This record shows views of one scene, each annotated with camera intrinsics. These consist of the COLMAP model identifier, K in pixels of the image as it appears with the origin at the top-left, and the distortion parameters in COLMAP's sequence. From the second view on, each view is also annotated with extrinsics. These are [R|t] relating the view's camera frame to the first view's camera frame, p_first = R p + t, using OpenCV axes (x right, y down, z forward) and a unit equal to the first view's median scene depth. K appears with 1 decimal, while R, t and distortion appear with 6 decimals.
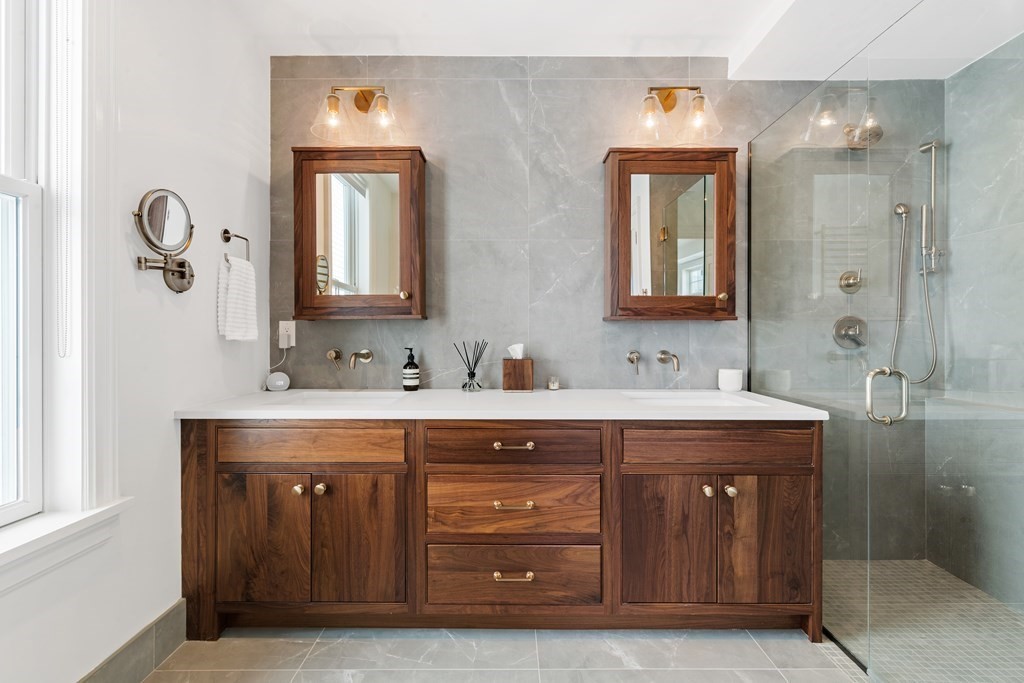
lens RADIAL K [[479.1, 0, 512.0], [0, 479.1, 341.5], [0, 0, 1]] dist [-0.003279, 0.000019]
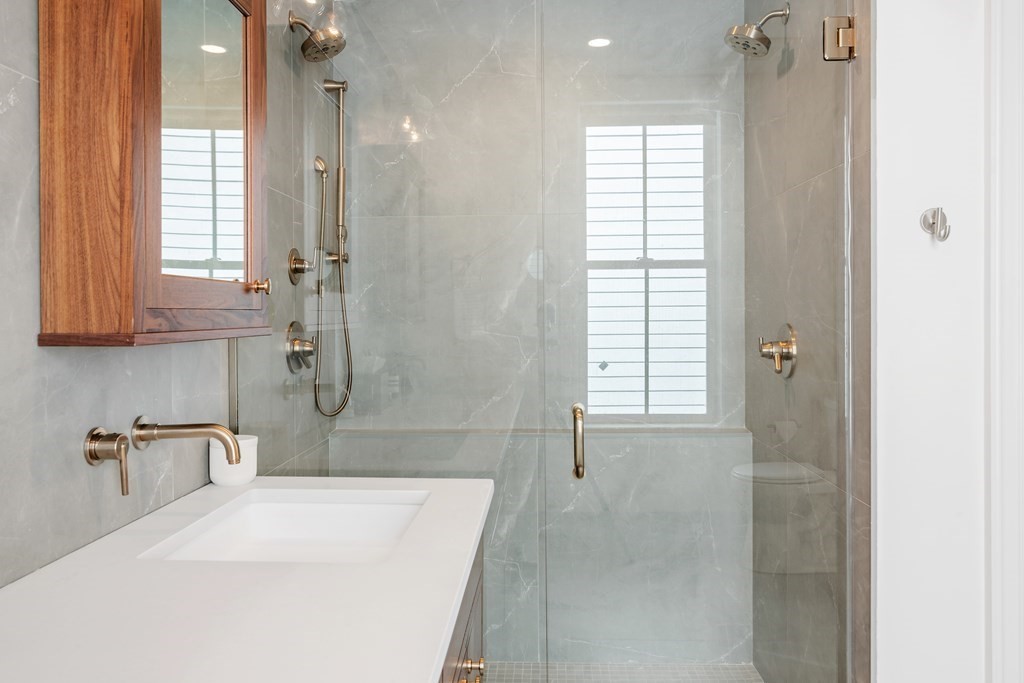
lens RADIAL K [[773.0, 0, 512.0], [0, 773.0, 341.5], [0, 0, 1]] dist [-0.002466, -0.000096]
pose [[0.045420, -0.036530, 0.998300, -0.302956], [0.018025, 0.999198, 0.035742, -0.060662], [-0.998805, 0.016371, 0.046042, 0.703334]]
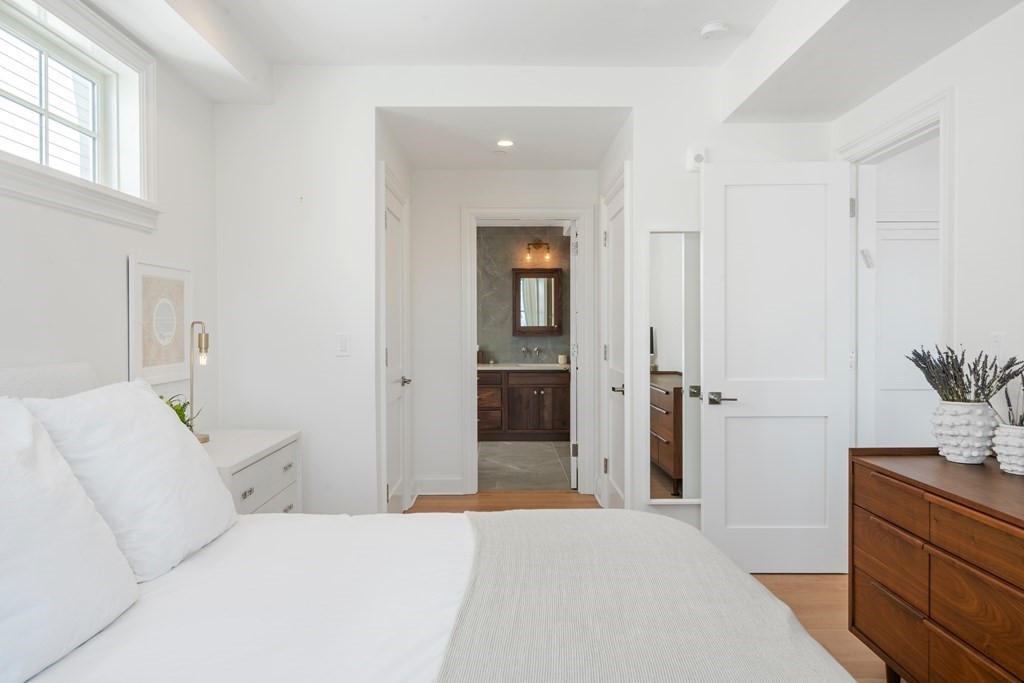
lens RADIAL K [[701.8, 0, 512.0], [0, 701.8, 341.5], [0, 0, 1]] dist [0.000417, -0.000008]
pose [[0.999966, -0.003500, 0.007496, 0.172079], [0.003473, 0.999987, 0.003693, -0.027336], [-0.007508, -0.003667, 0.999965, -2.699500]]
